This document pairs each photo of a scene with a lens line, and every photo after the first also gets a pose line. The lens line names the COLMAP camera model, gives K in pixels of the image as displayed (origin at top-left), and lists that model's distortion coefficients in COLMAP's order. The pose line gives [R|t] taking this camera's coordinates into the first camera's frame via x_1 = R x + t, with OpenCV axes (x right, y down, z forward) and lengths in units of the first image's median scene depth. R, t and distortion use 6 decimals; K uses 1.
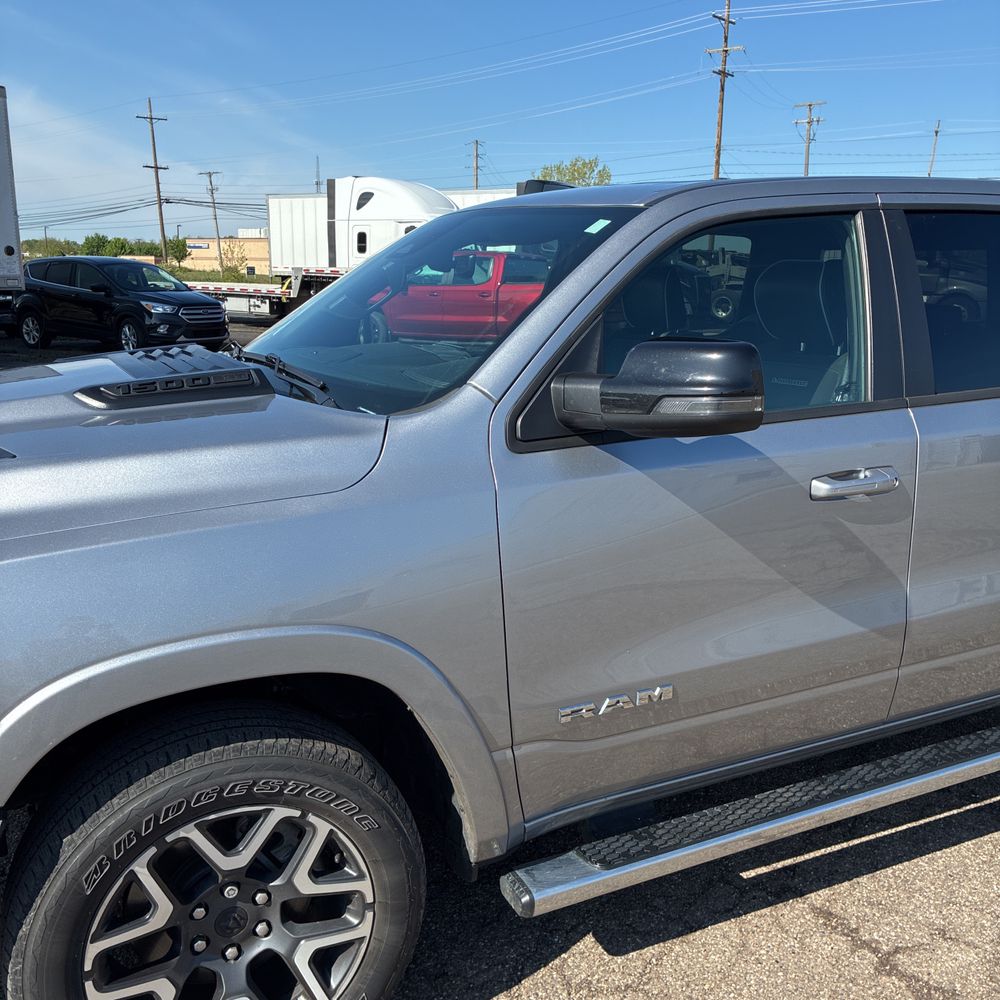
lens RADIAL K [[1013.2, 0, 500.0], [0, 1013.2, 500.0], [0, 0, 1]] dist [0.032889, -0.028560]
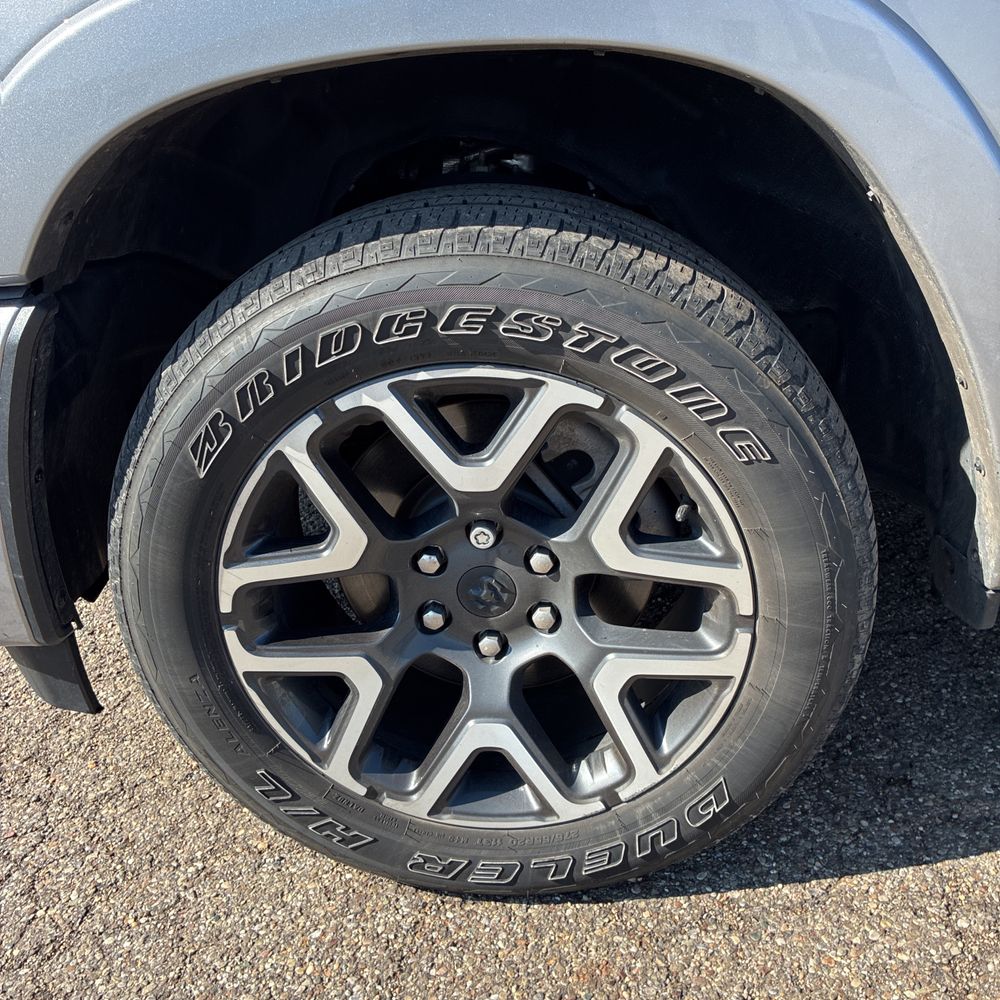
lens RADIAL K [[1013.2, 0, 500.0], [0, 1013.2, 500.0], [0, 0, 1]] dist [0.032889, -0.028560]
pose [[0.865360, 0.150761, -0.477937, -0.004877], [-0.033302, 0.968869, 0.245323, 0.234057], [0.500043, -0.196377, 0.843441, 0.559045]]
